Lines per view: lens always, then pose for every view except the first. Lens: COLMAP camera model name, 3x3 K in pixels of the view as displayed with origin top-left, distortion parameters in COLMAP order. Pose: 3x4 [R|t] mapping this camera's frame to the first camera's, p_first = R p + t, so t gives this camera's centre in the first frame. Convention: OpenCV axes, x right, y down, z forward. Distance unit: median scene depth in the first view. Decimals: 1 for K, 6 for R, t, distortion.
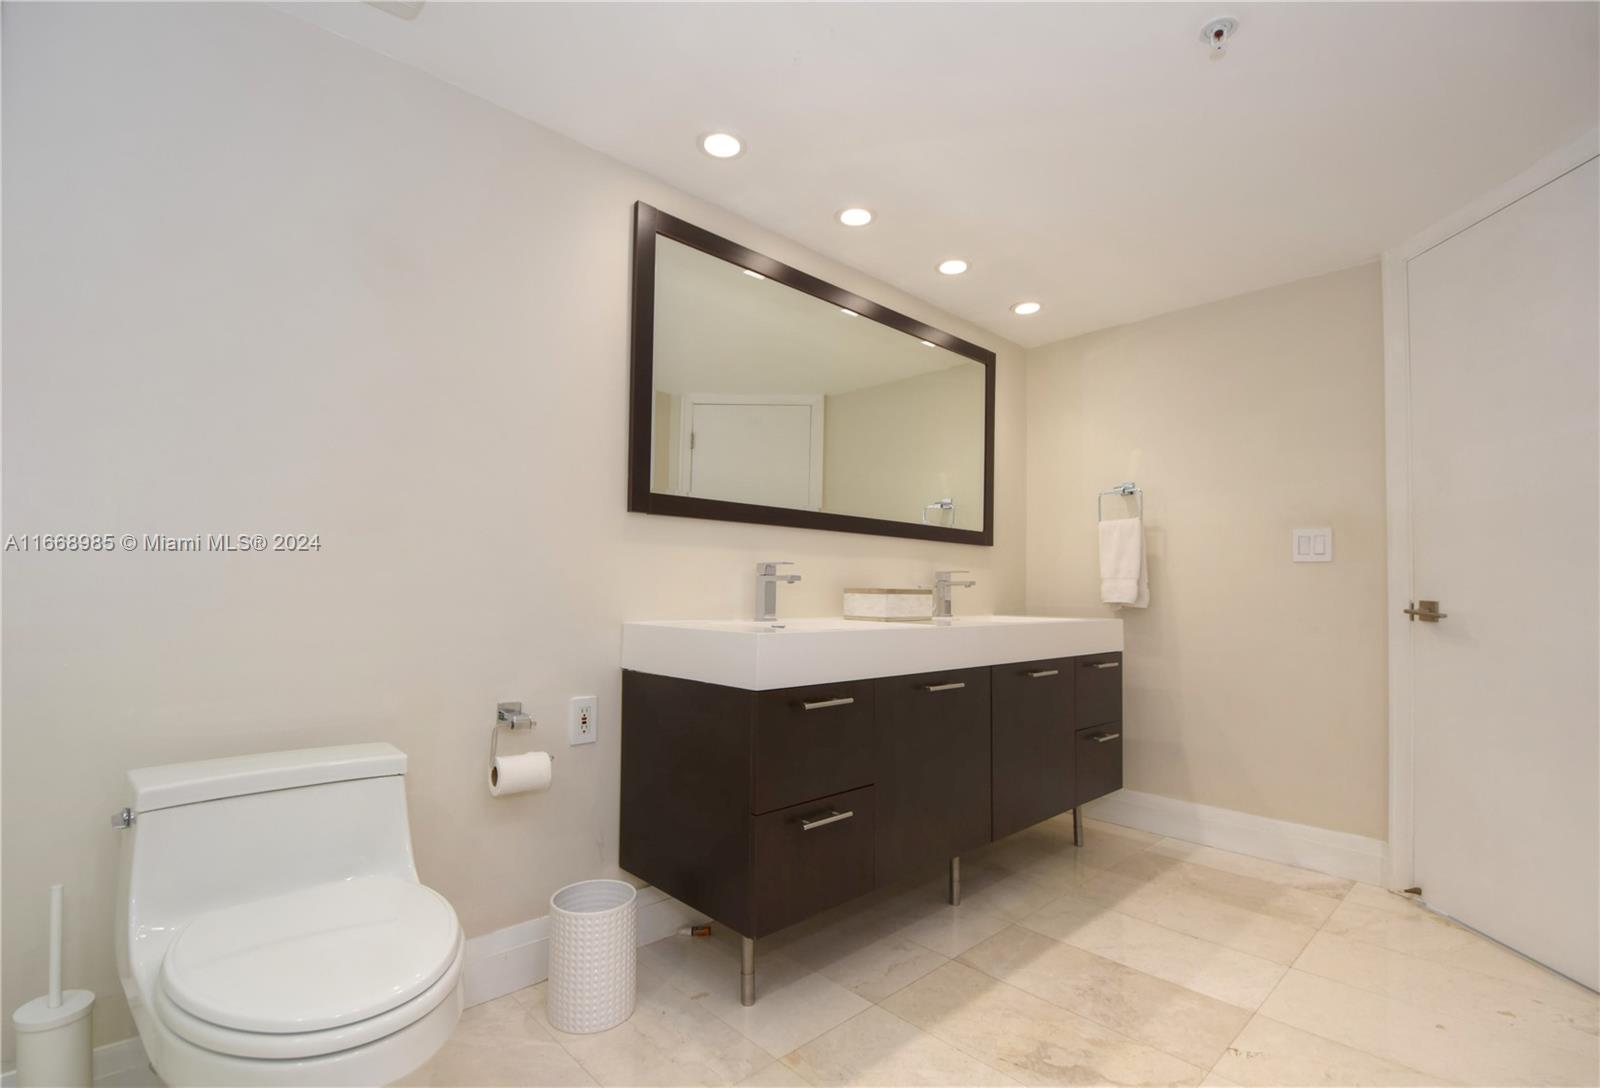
lens RADIAL K [[740.6, 0, 784.6], [0, 740.6, 556.1], [0, 0, 1]] dist [0.000444, -0.000170]
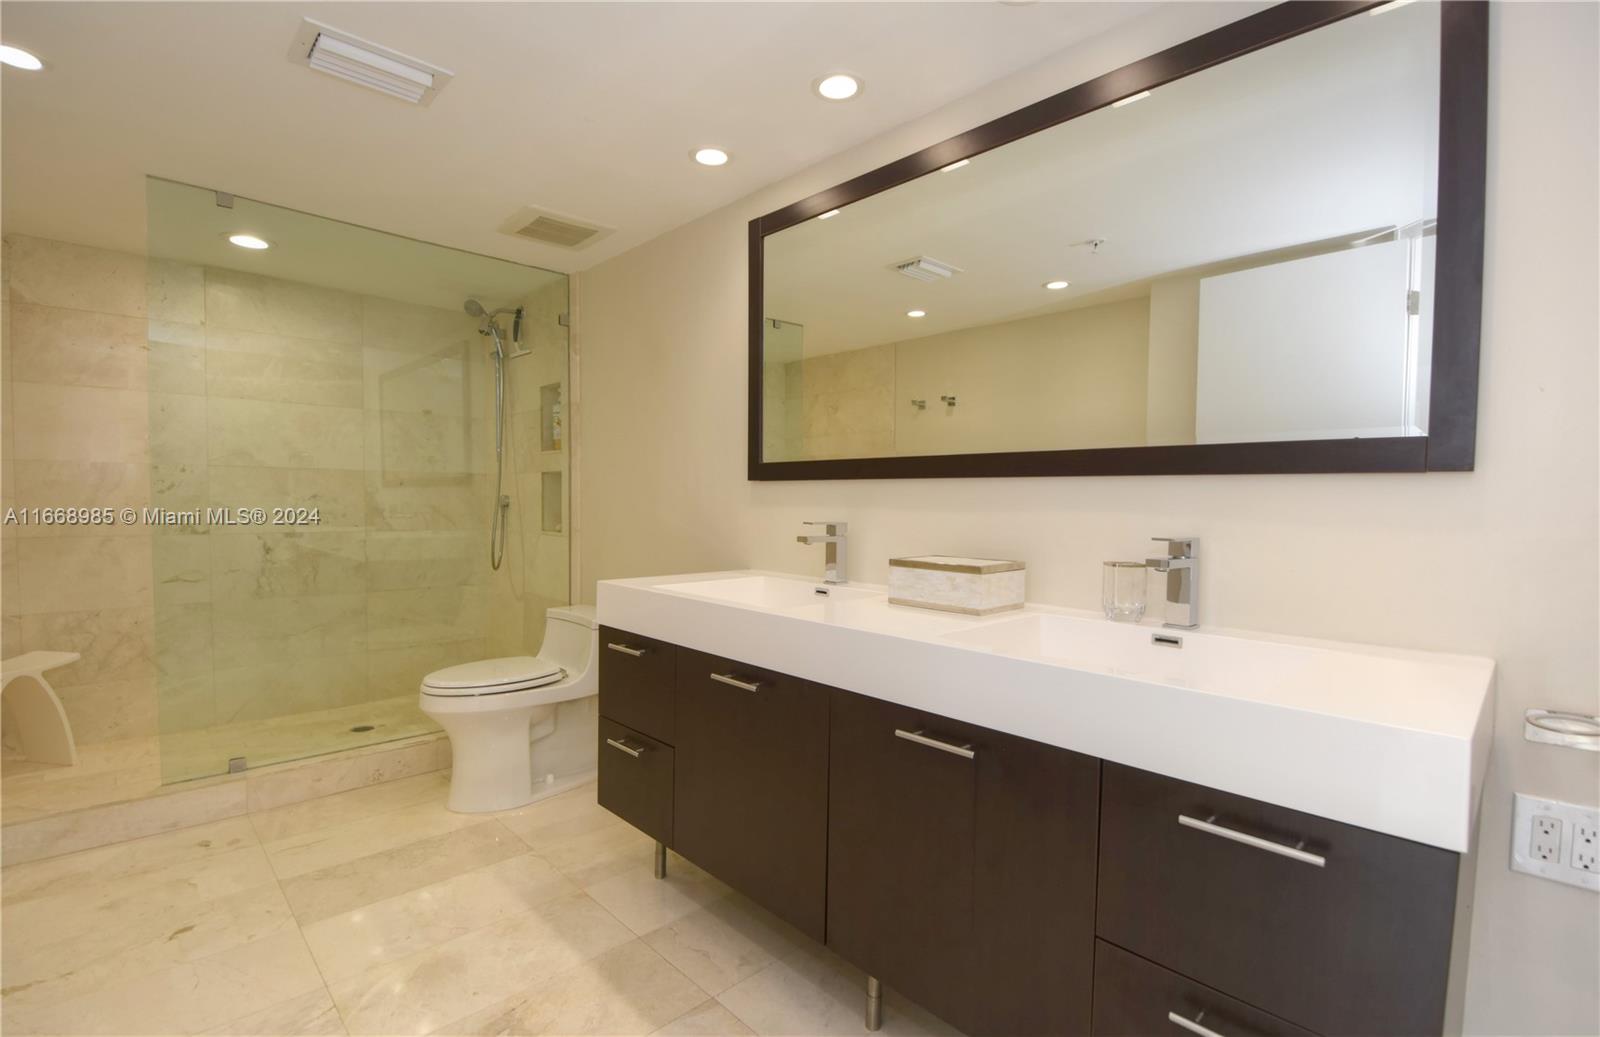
lens RADIAL K [[721.9, 0, 800.0], [0, 721.9, 518.5], [0, 0, 1]] dist [-0.001116, -0.000189]
pose [[0.021889, 0.015658, -0.999638, 0.980822], [0.033276, 0.999312, 0.016382, -0.012425], [0.999206, -0.033622, 0.021353, 1.033562]]
